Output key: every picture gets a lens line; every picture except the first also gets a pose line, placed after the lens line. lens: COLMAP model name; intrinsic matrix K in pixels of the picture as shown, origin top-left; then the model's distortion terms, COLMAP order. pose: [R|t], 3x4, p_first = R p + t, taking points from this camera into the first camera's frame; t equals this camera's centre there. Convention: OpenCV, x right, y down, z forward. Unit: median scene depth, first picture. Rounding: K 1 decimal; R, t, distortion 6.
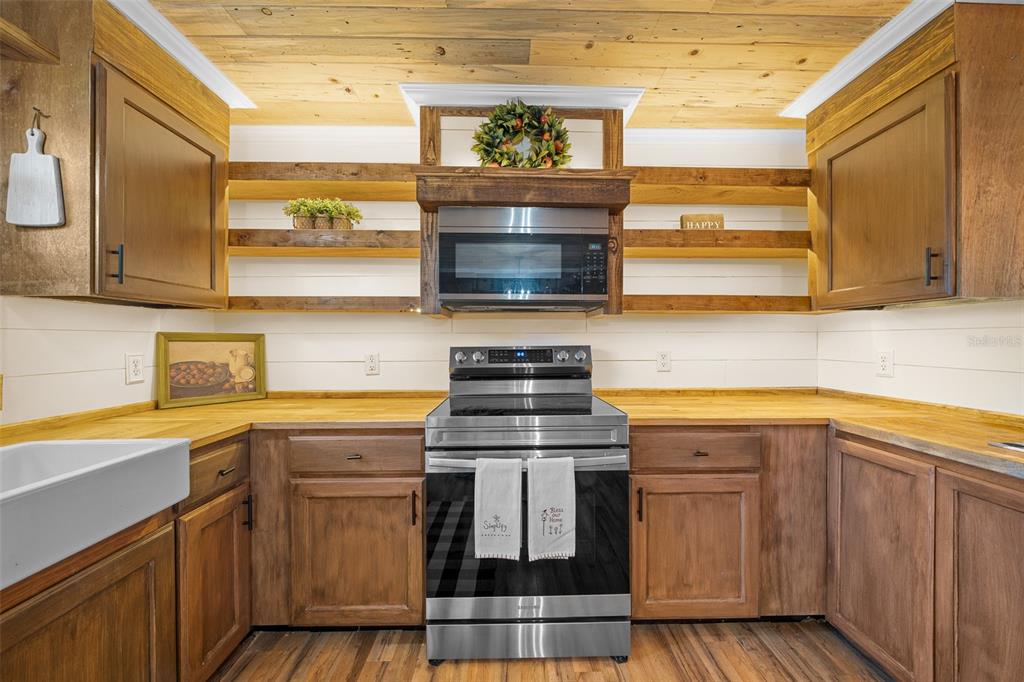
lens RADIAL K [[363.9, 0, 513.1], [0, 363.9, 344.8], [0, 0, 1]] dist [-0.006883, -0.000051]
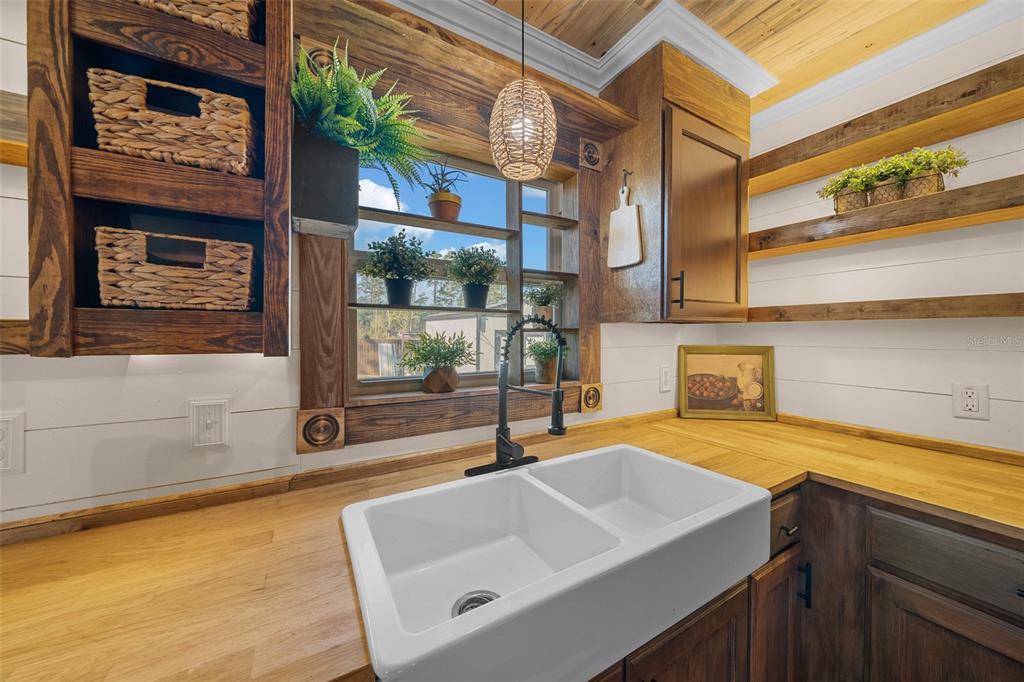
lens RADIAL K [[359.8, 0, 512.0], [0, 359.8, 341.0], [0, 0, 1]] dist [-0.001912, -0.000102]
pose [[0.488650, 0.021631, -0.872212, -0.295238], [-0.009101, 0.999765, 0.019696, -0.064814], [0.872433, -0.001686, 0.488731, 0.042064]]
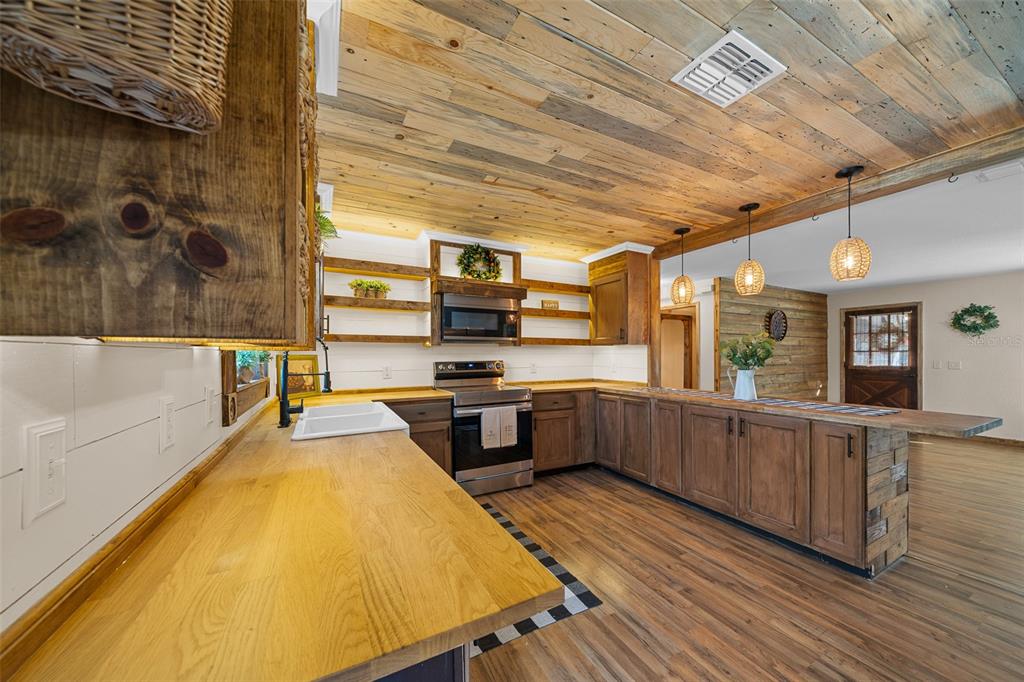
lens RADIAL K [[357.9, 0, 511.9], [0, 357.9, 356.0], [0, 0, 1]] dist [-0.000077, -0.000009]
pose [[0.895383, -0.002161, 0.445292, -0.753505], [0.004462, 0.999982, -0.004119, -0.017508], [-0.445275, 0.005675, 0.895376, -0.960631]]
